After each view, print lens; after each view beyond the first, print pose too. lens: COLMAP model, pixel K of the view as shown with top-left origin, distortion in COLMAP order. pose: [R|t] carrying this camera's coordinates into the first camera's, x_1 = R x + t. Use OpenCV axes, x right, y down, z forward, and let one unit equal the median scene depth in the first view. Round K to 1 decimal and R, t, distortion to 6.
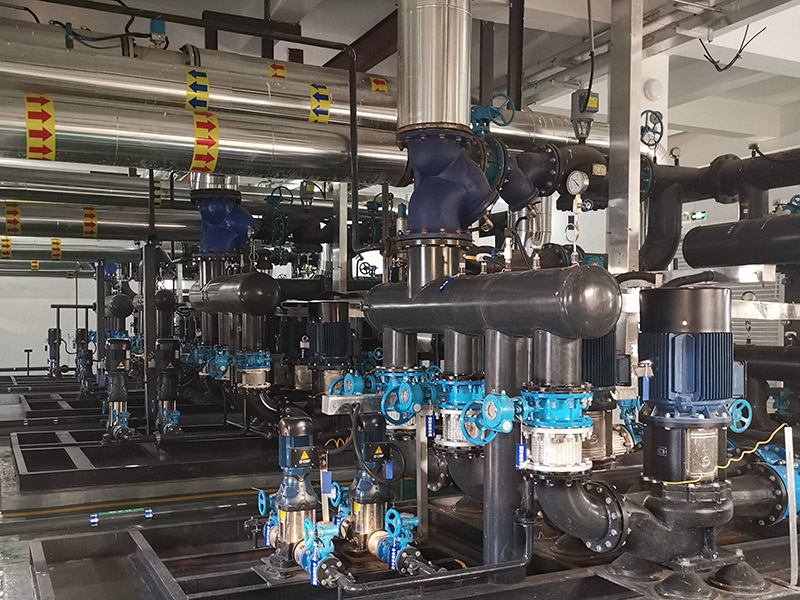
lens RADIAL K [[828.4, 0, 398.2], [0, 828.4, 338.3], [0, 0, 1]] dist [0.039660, 0.014322]
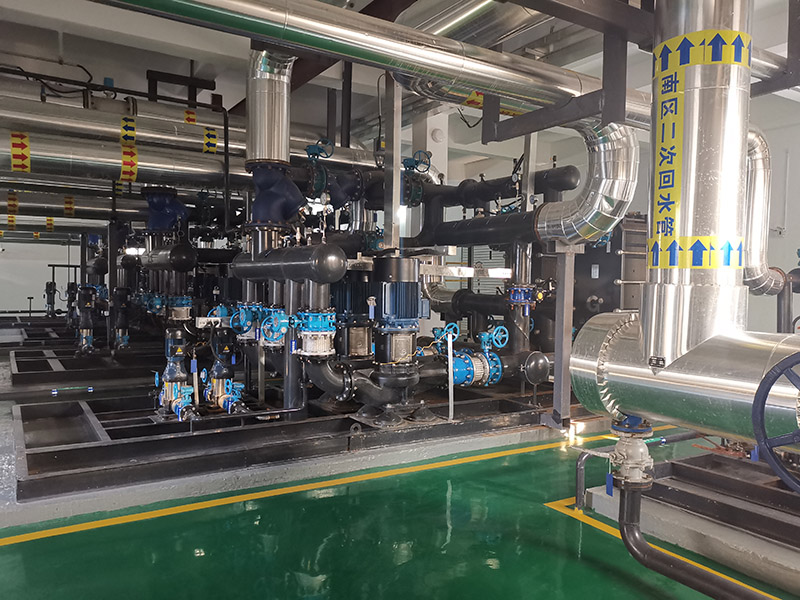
lens RADIAL K [[617.6, 0, 400.0], [0, 617.6, 300.0], [0, 0, 1]] dist [0.033382, -0.008037]
pose [[0.994046, 0.011190, 0.108381, 0.168506], [-0.011840, 0.999916, 0.005354, 0.020337], [-0.108312, -0.006606, 0.994095, -0.278702]]
